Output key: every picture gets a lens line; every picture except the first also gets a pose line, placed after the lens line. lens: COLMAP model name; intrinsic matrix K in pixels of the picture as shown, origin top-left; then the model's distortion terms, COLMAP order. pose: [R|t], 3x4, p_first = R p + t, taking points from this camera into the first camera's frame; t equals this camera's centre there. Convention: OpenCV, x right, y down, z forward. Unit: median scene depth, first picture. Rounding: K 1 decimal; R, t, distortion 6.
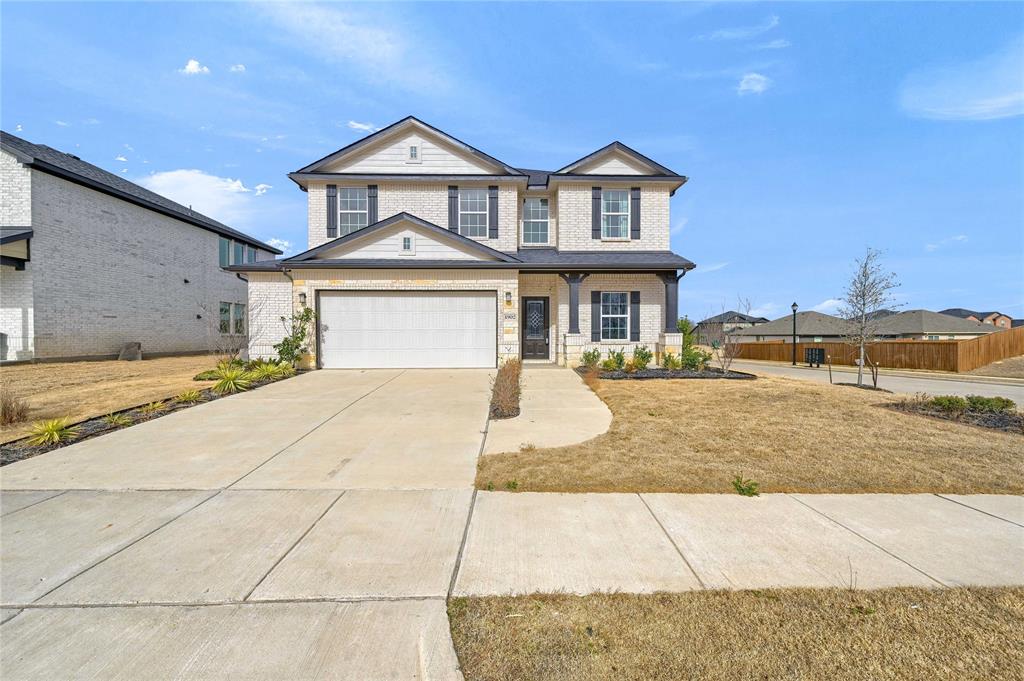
lens RADIAL K [[429.2, 0, 516.7], [0, 429.2, 336.6], [0, 0, 1]] dist [-0.002340, -0.000294]
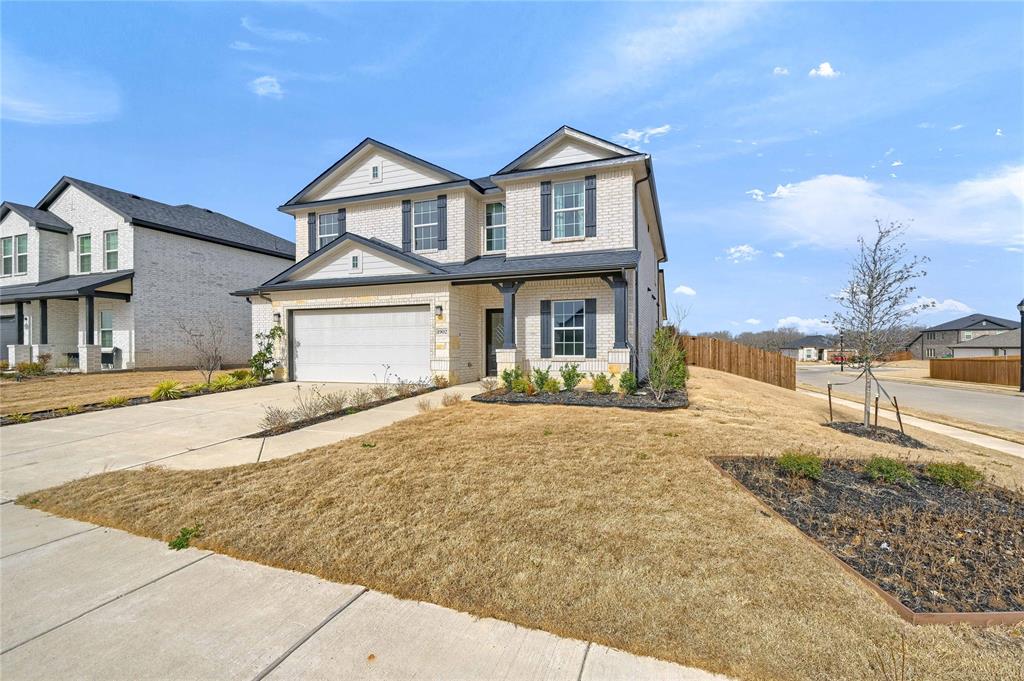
lens RADIAL K [[446.1, 0, 510.5], [0, 446.1, 347.5], [0, 0, 1]] dist [-0.001313, -0.000192]
pose [[0.931984, -0.001776, -0.362496, 0.449874], [0.000445, 0.999993, -0.003755, -0.006545], [0.362500, 0.003338, 0.931978, 0.125845]]
